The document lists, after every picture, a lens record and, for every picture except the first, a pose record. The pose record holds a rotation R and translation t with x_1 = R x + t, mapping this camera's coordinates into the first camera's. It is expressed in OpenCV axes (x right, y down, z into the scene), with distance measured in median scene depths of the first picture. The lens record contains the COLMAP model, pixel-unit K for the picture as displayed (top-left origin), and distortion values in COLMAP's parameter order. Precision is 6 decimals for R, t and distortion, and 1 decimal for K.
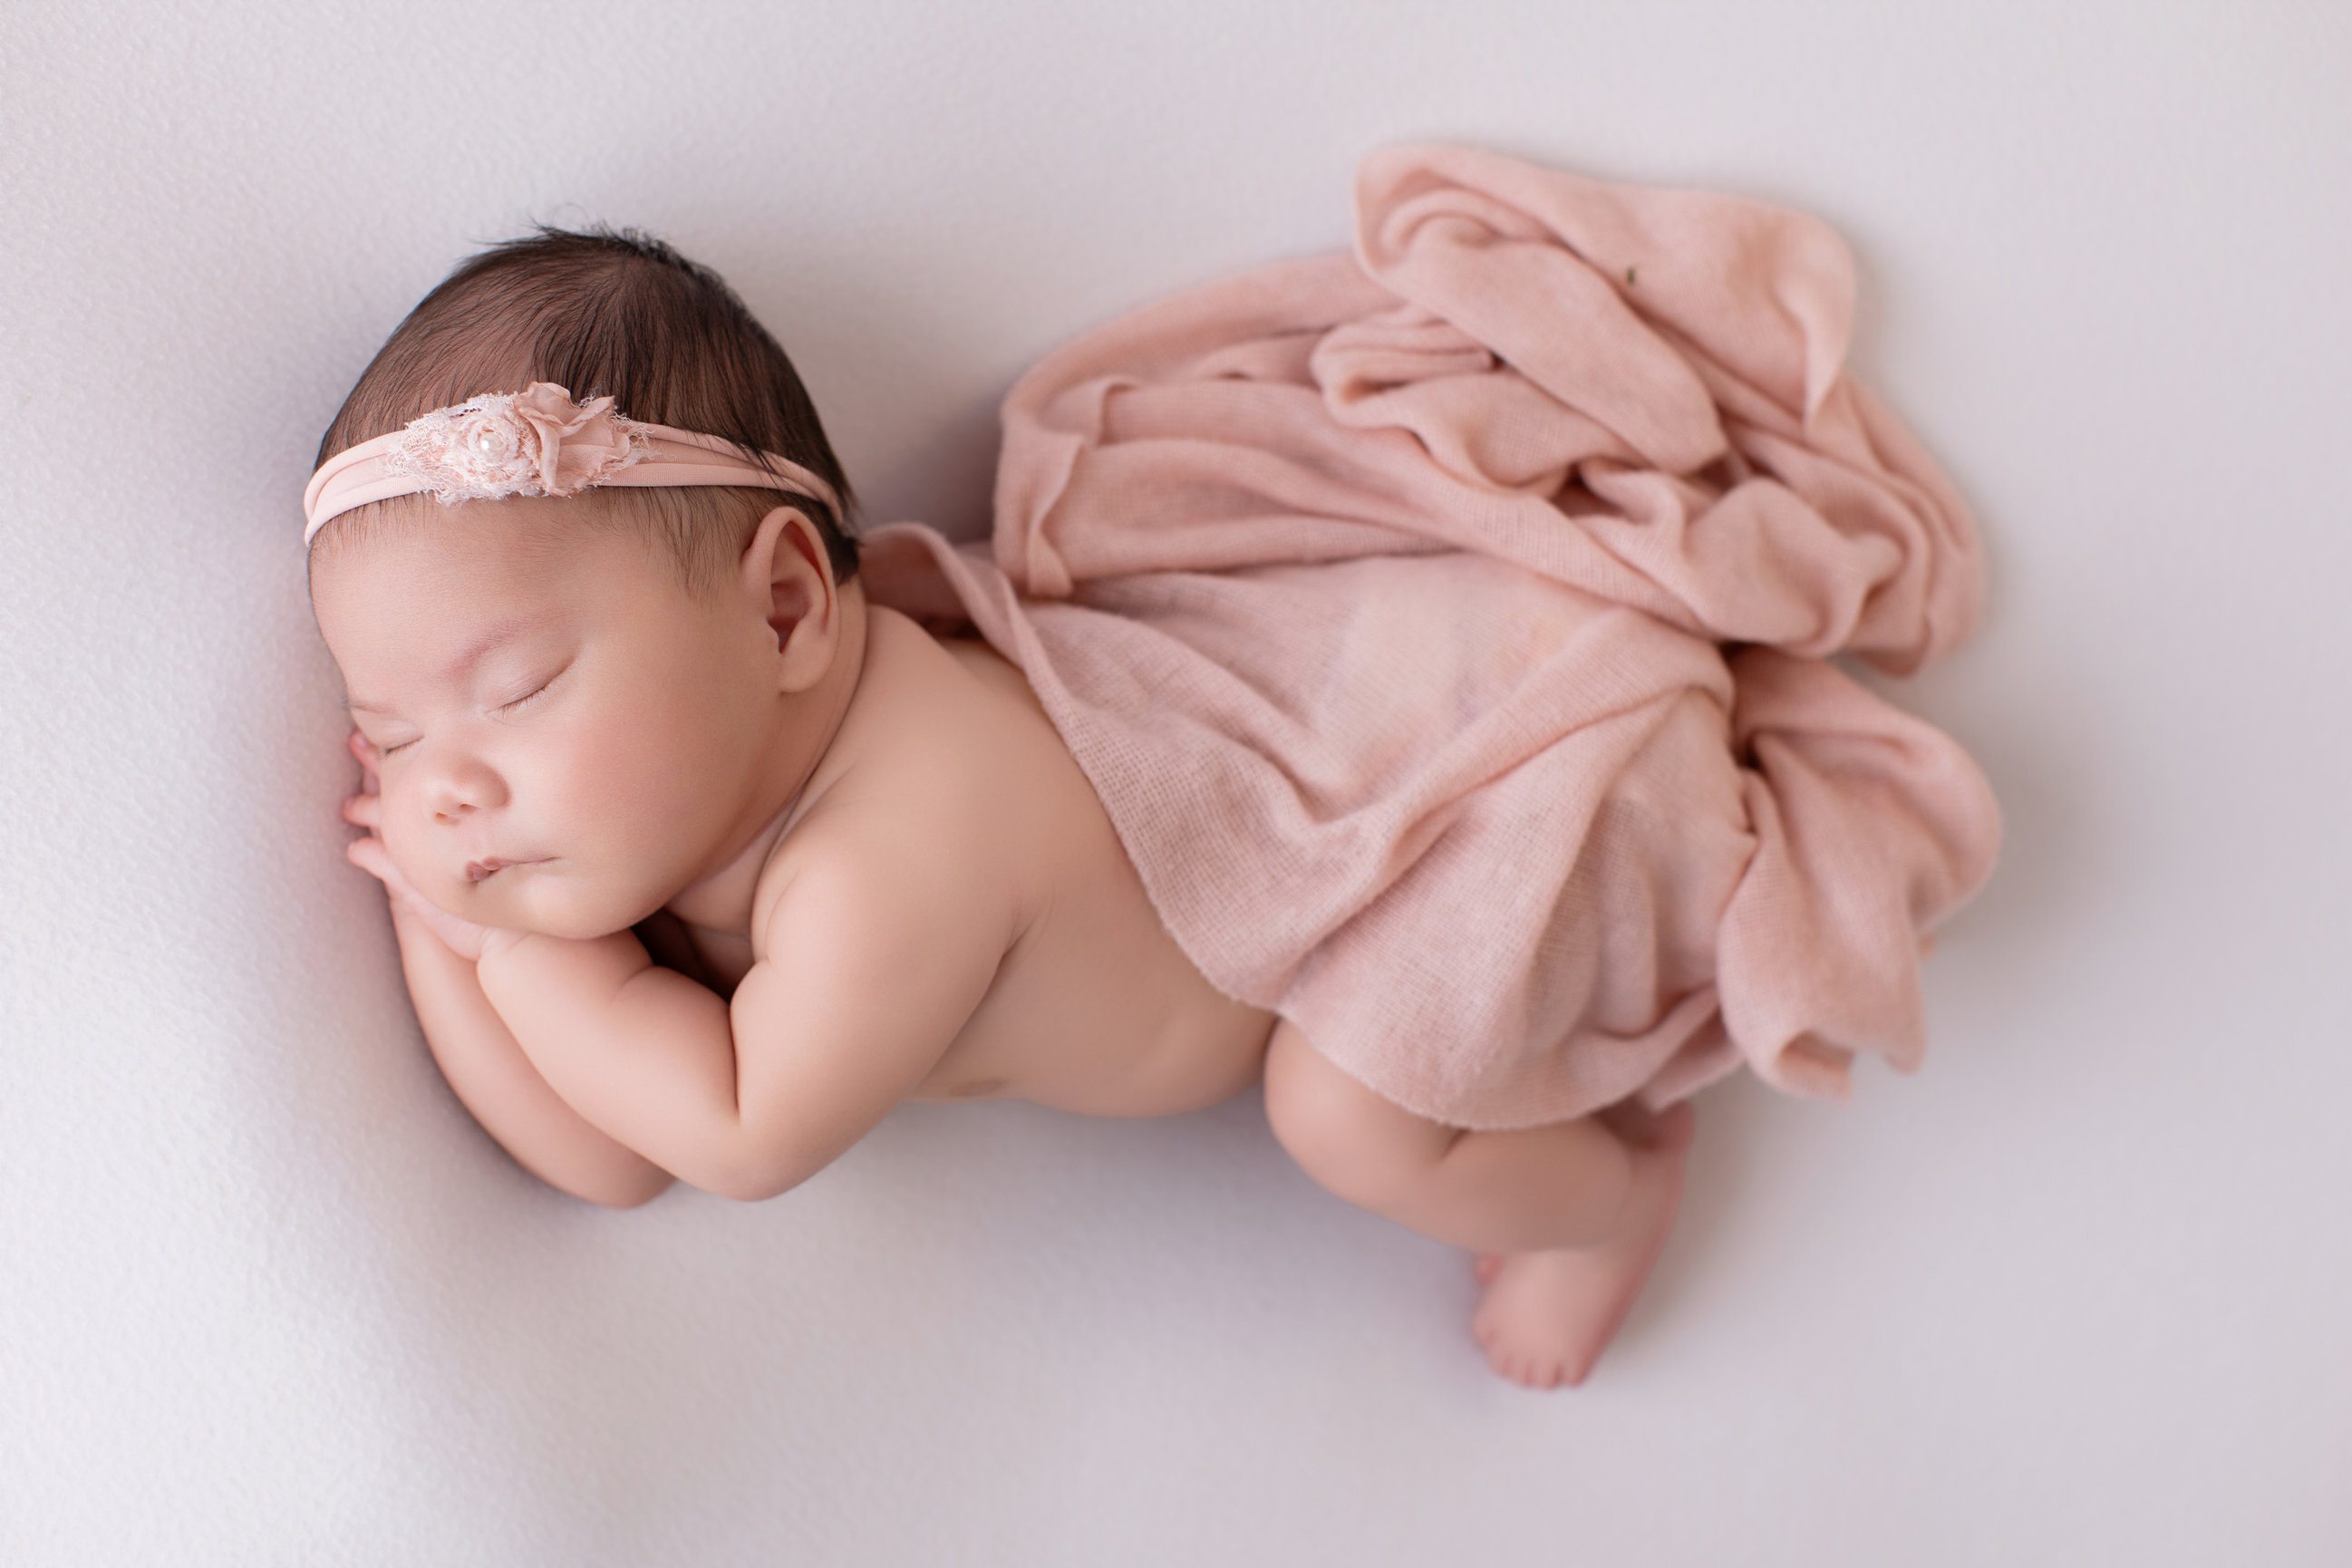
lens RADIAL K [[3468.6, 0, 1174.5], [0, 3468.6, 785.7], [0, 0, 1]] dist [-0.000121, 0.000000]
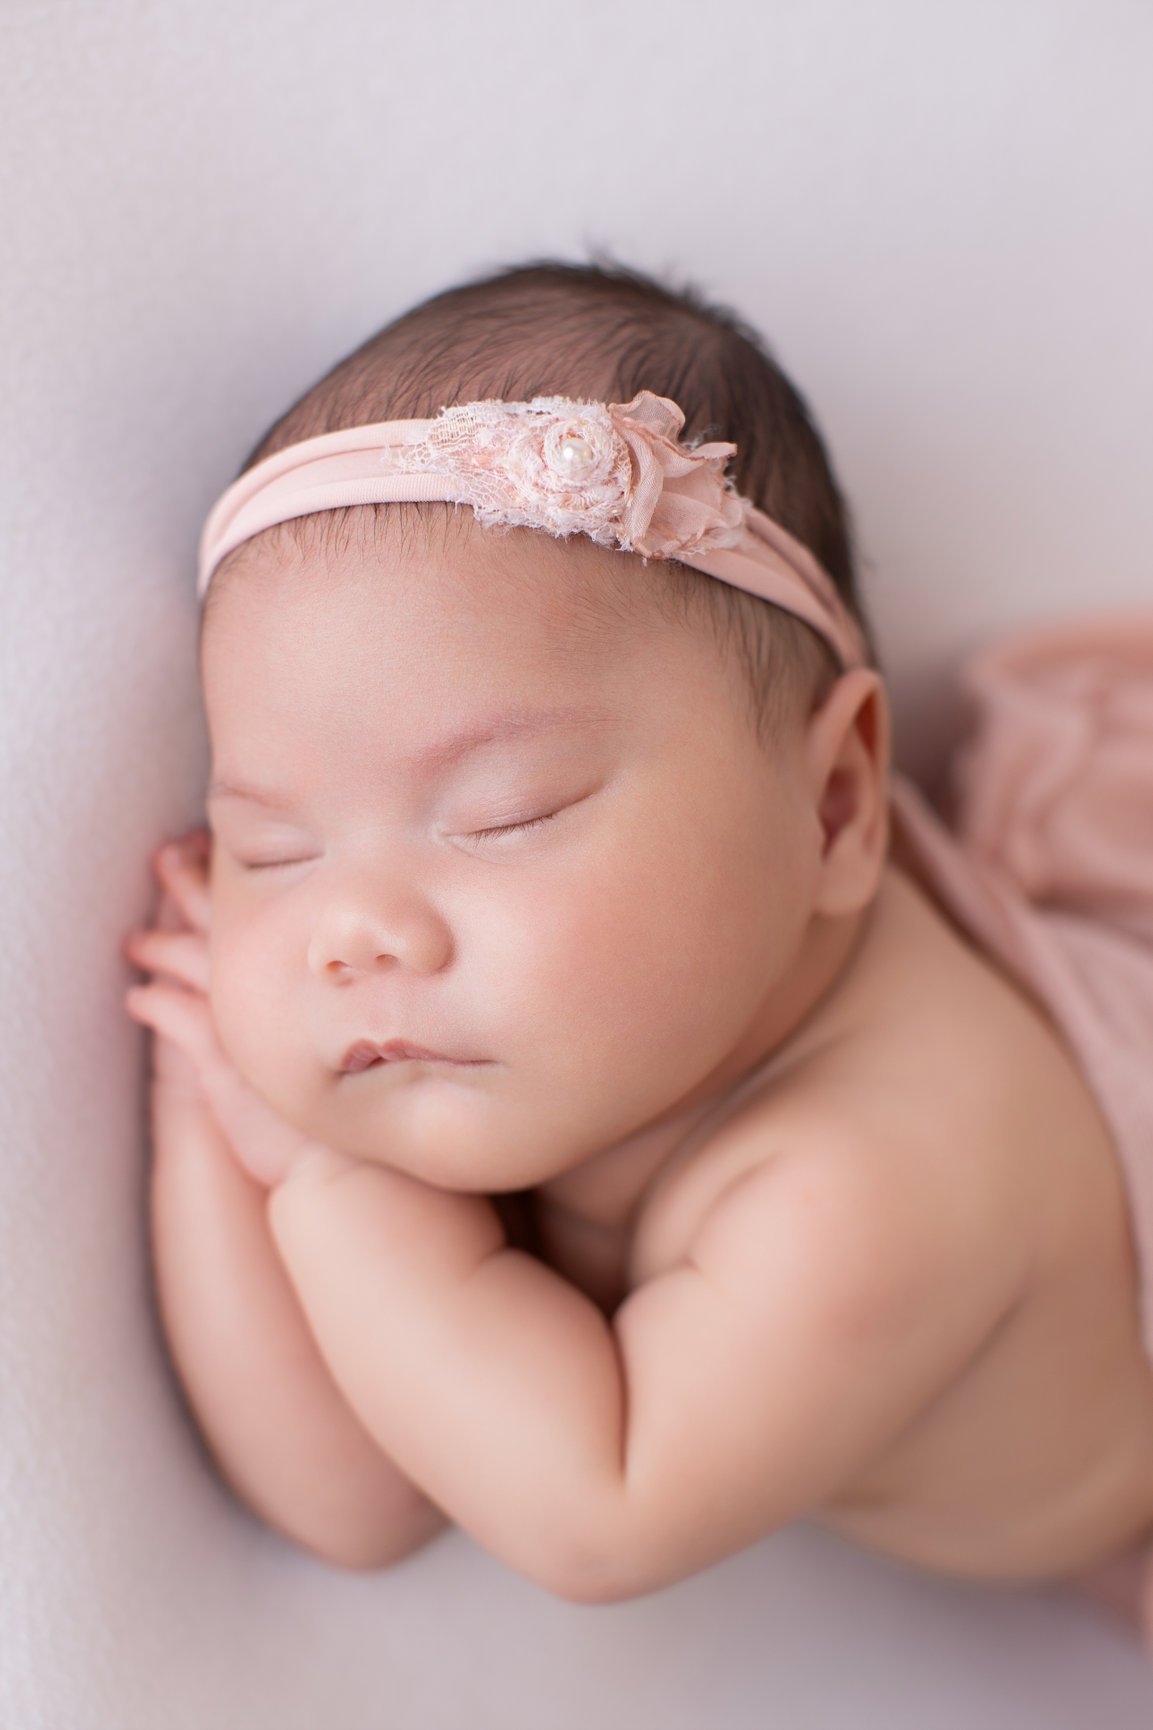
lens RADIAL K [[2551.3, 0, 577.5], [0, 2551.3, 855.0], [0, 0, 1]] dist [-0.000121, 0.000000]
pose [[0.966382, 0.234383, 0.105688, -0.225732], [-0.216062, 0.963130, -0.160302, 0.058803], [-0.139363, 0.132078, 0.981394, 0.495980]]
